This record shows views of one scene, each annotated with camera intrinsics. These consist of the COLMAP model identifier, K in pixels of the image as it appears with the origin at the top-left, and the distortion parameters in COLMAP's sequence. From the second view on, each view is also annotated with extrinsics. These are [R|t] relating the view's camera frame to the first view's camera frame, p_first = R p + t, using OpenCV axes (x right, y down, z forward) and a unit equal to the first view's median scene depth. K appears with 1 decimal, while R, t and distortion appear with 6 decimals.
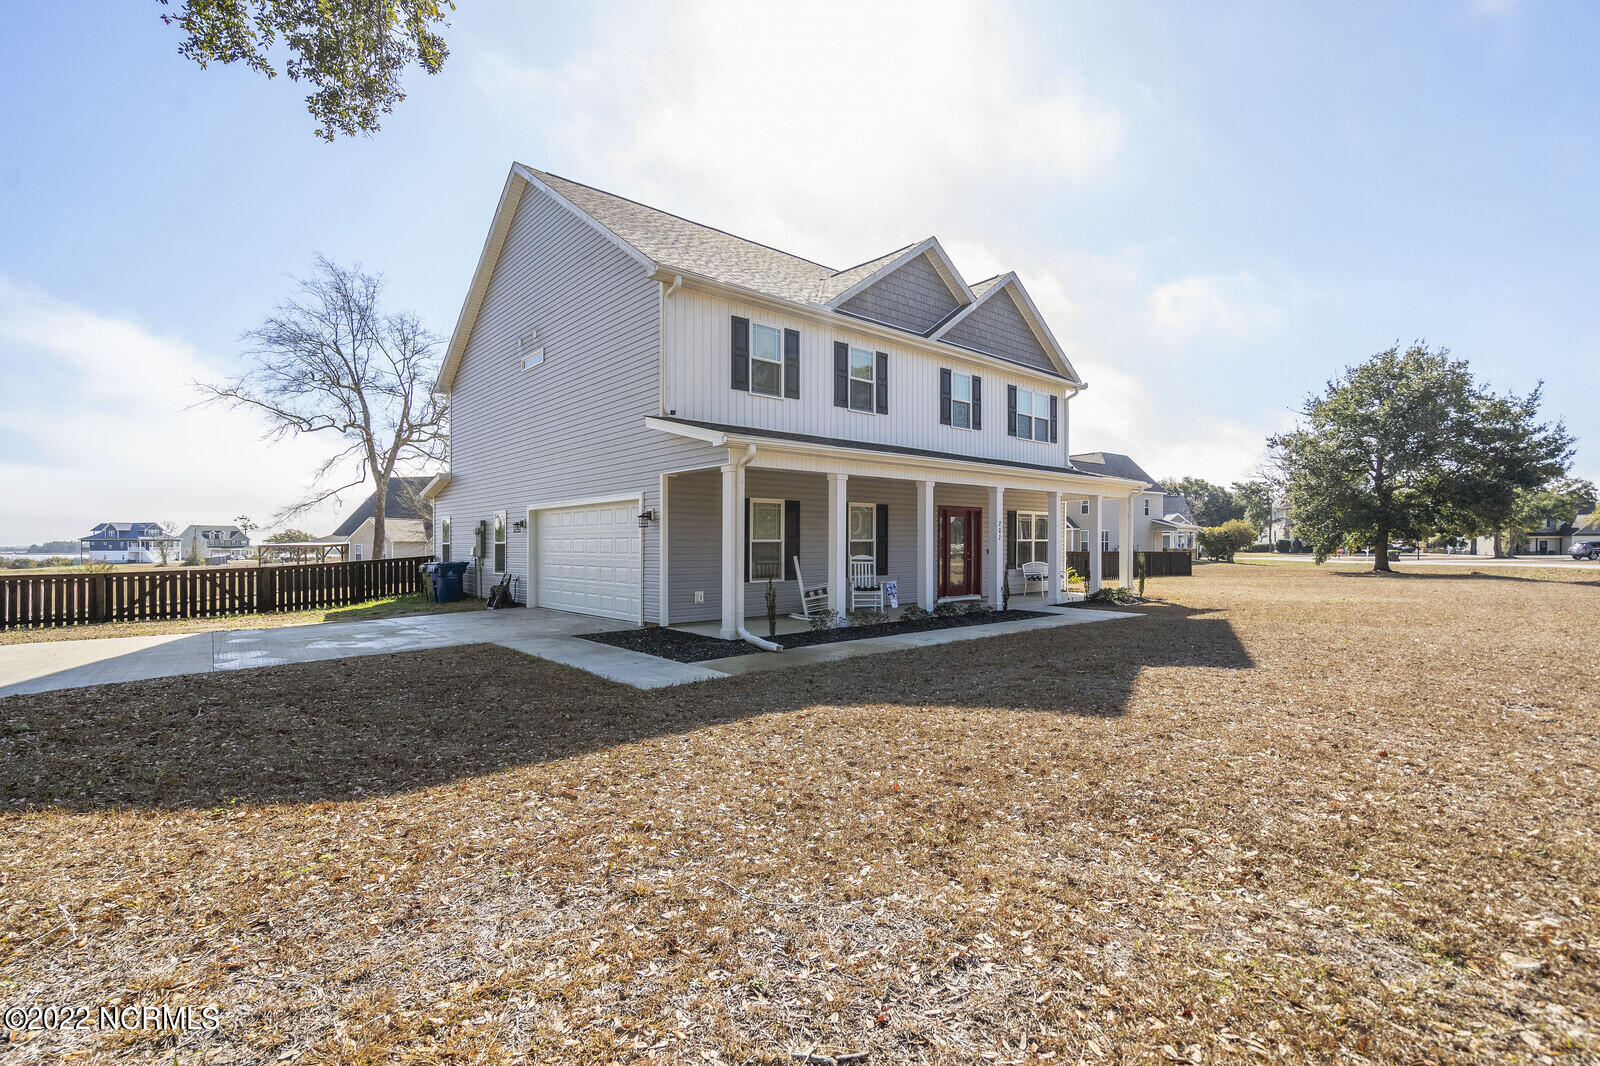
lens RADIAL K [[735.3, 0, 799.4], [0, 735.3, 541.8], [0, 0, 1]] dist [-0.003188, -0.000555]
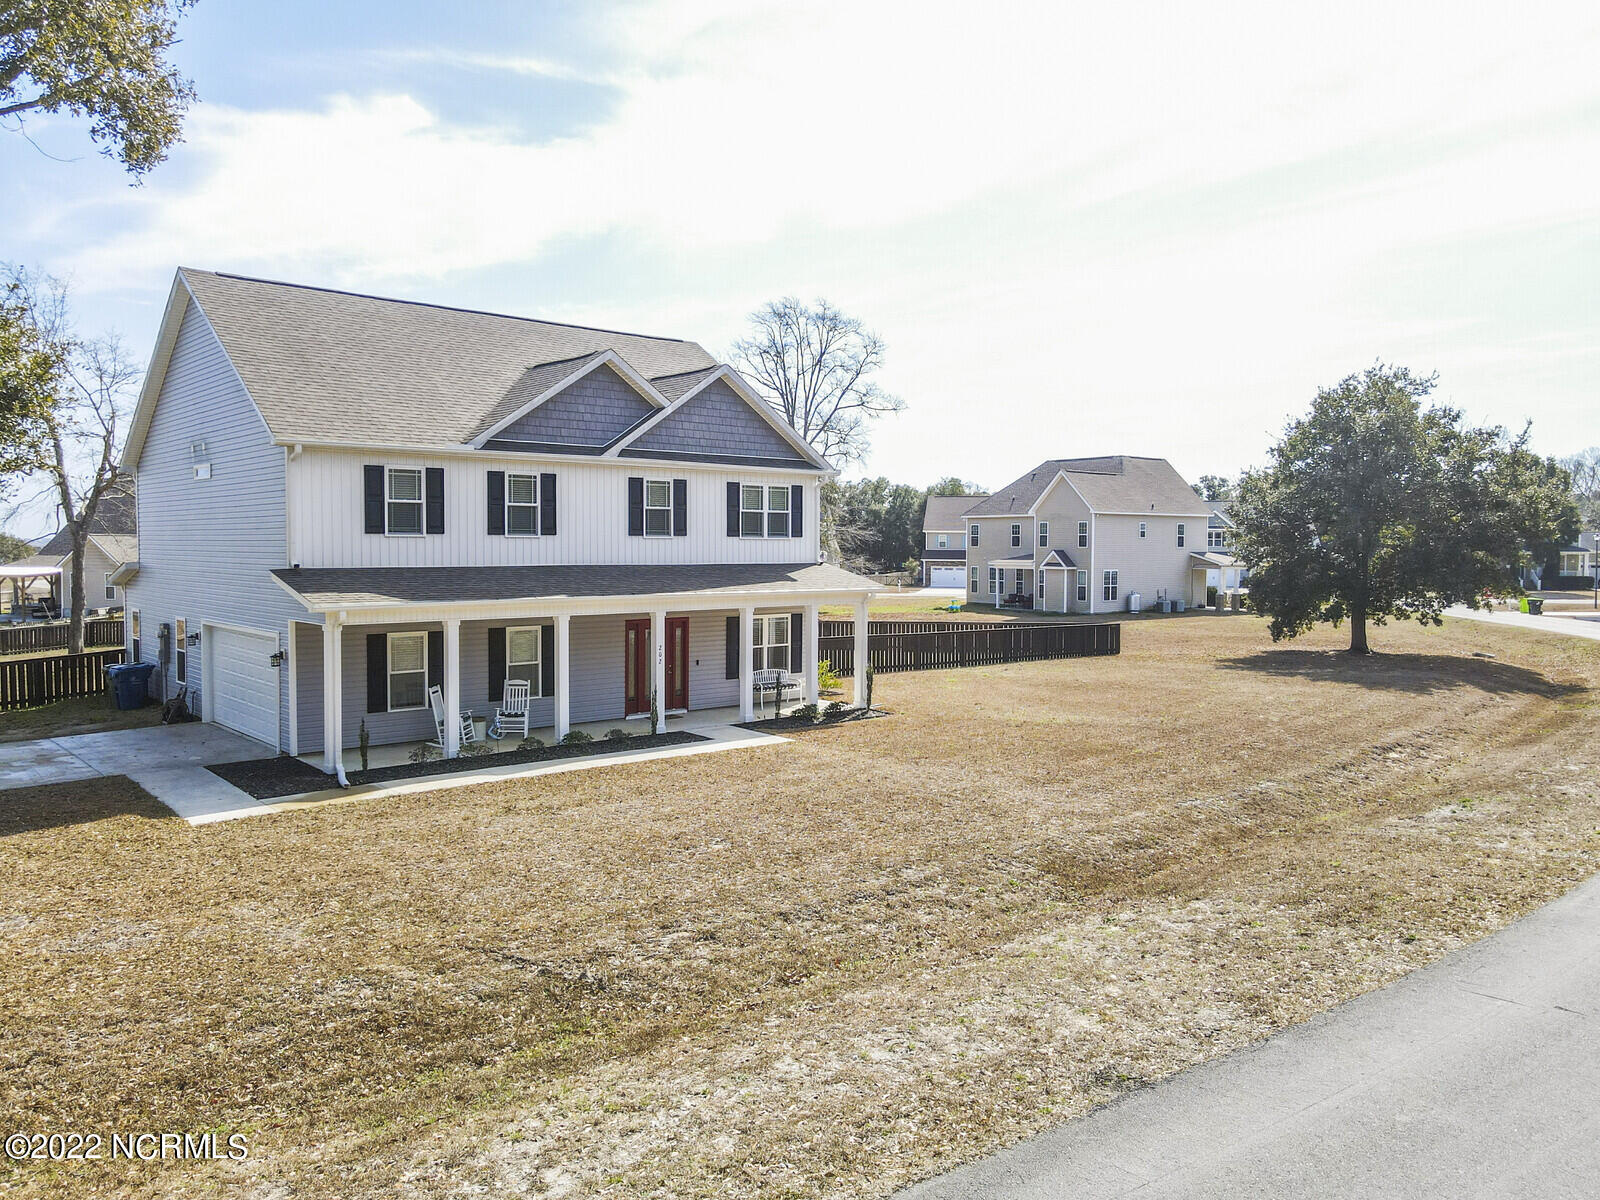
lens RADIAL K [[1175.3, 0, 800.0], [0, 1175.3, 600.0], [0, 0, 1]] dist [-0.000602, 0.004044]
pose [[0.999970, 0.007546, 0.001498, 0.415866], [-0.007612, 0.998709, 0.050214, -0.155548], [-0.001117, -0.050224, 0.998737, -0.551366]]
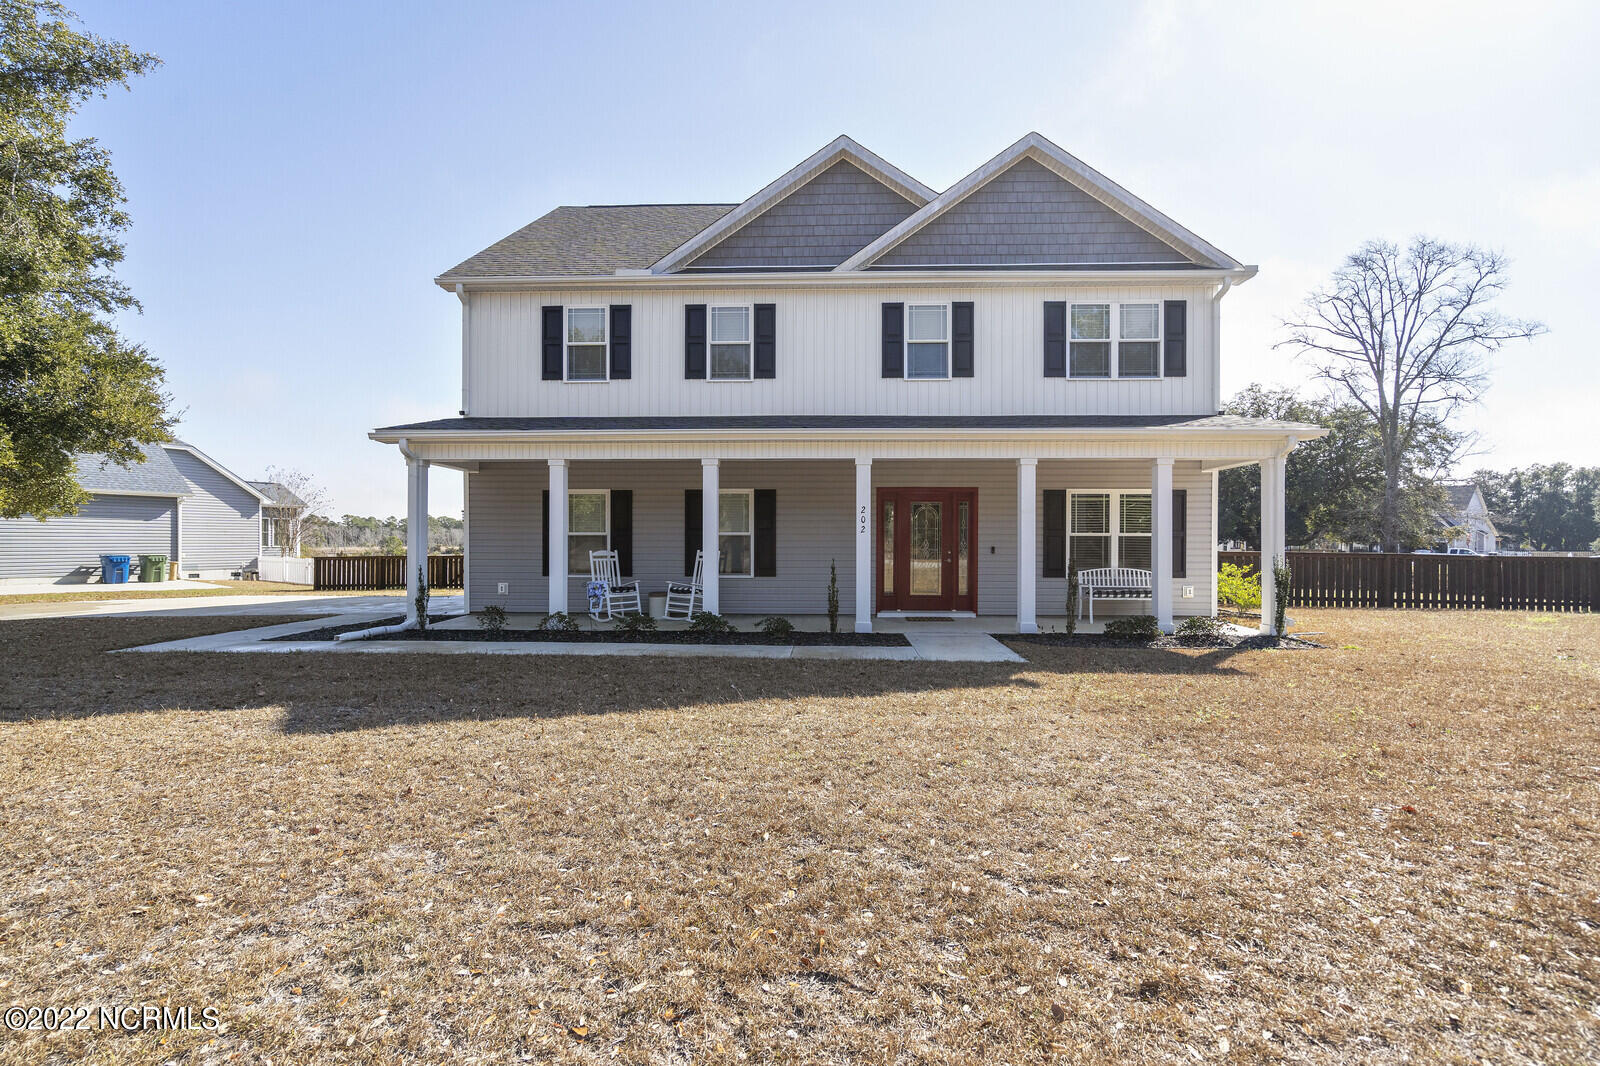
lens RADIAL K [[735.3, 0, 799.4], [0, 735.3, 541.8], [0, 0, 1]] dist [-0.003188, -0.000555]
pose [[0.729747, 0.002488, -0.683713, 0.642577], [-0.003091, 0.999995, 0.000341, 0.005827], [0.683711, 0.001864, 0.729751, 0.397435]]
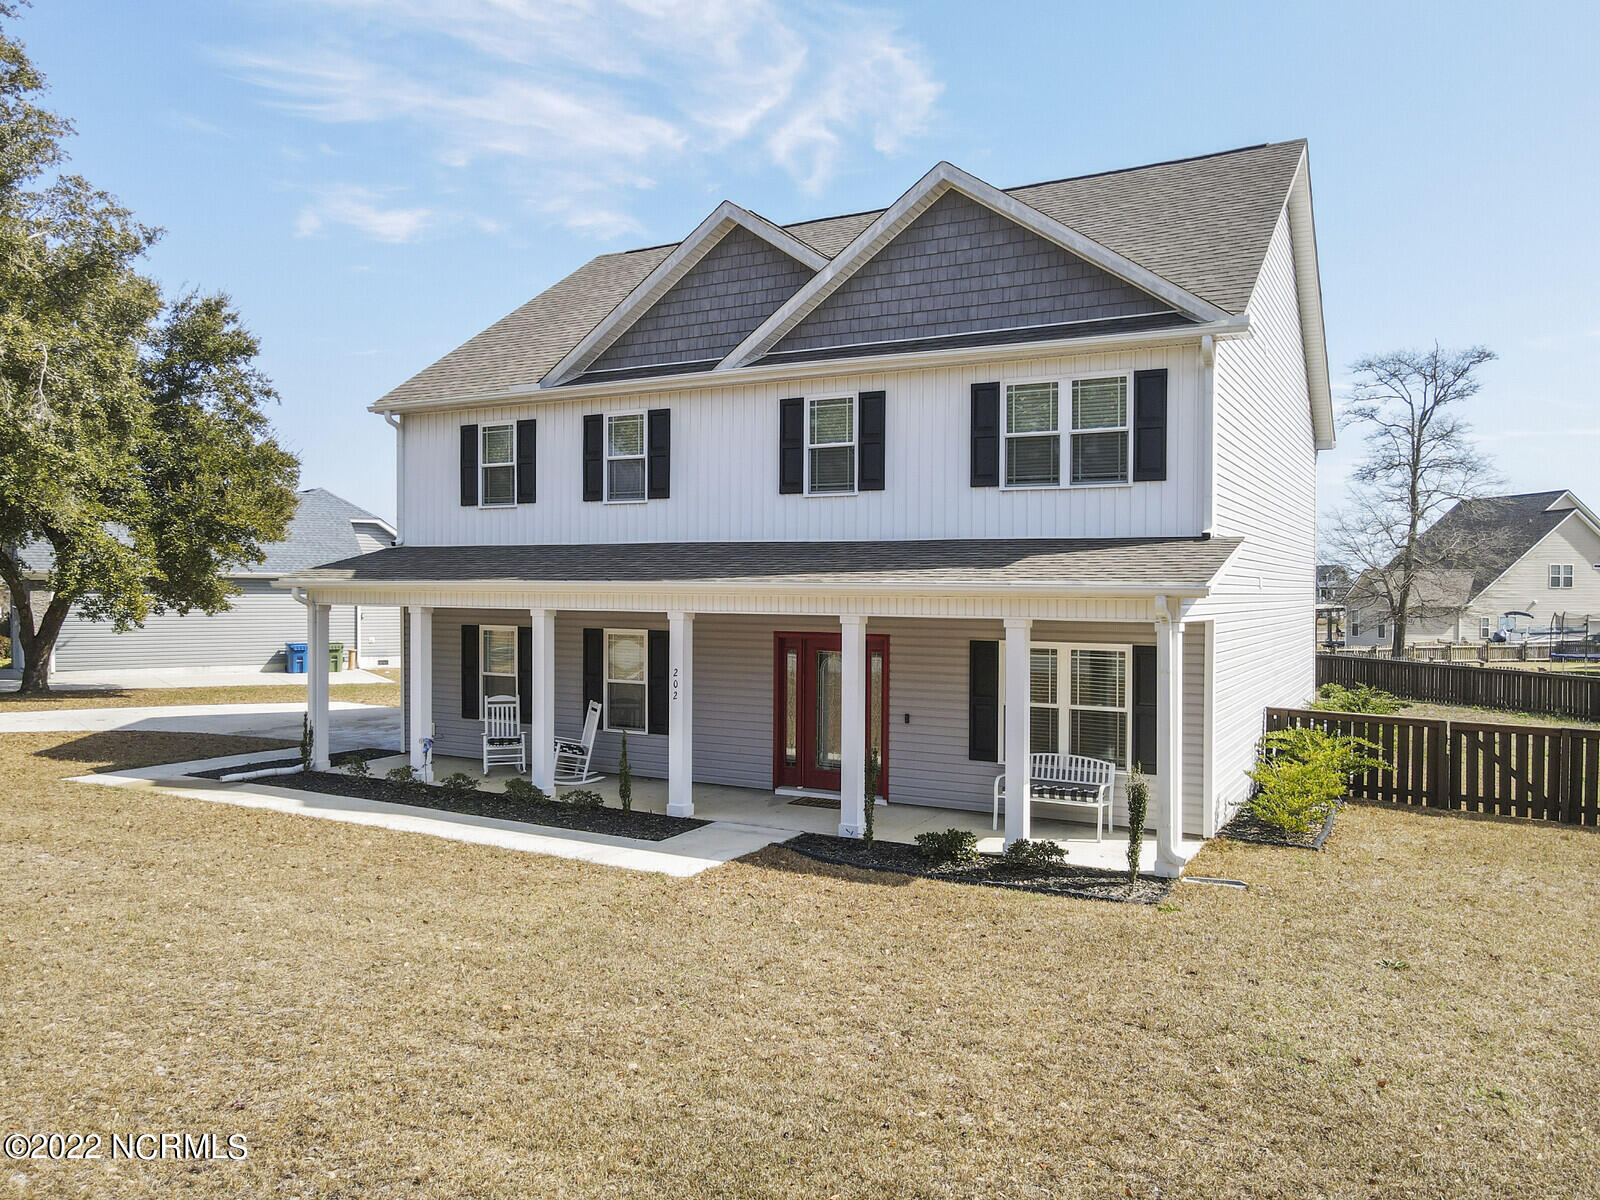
lens RADIAL K [[1175.3, 0, 800.0], [0, 1175.3, 600.0], [0, 0, 1]] dist [-0.000602, 0.004044]
pose [[0.340558, 0.013976, -0.940119, 1.093590], [-0.008644, 0.999894, 0.011734, -0.086457], [0.940184, 0.004130, 0.340643, 0.691798]]
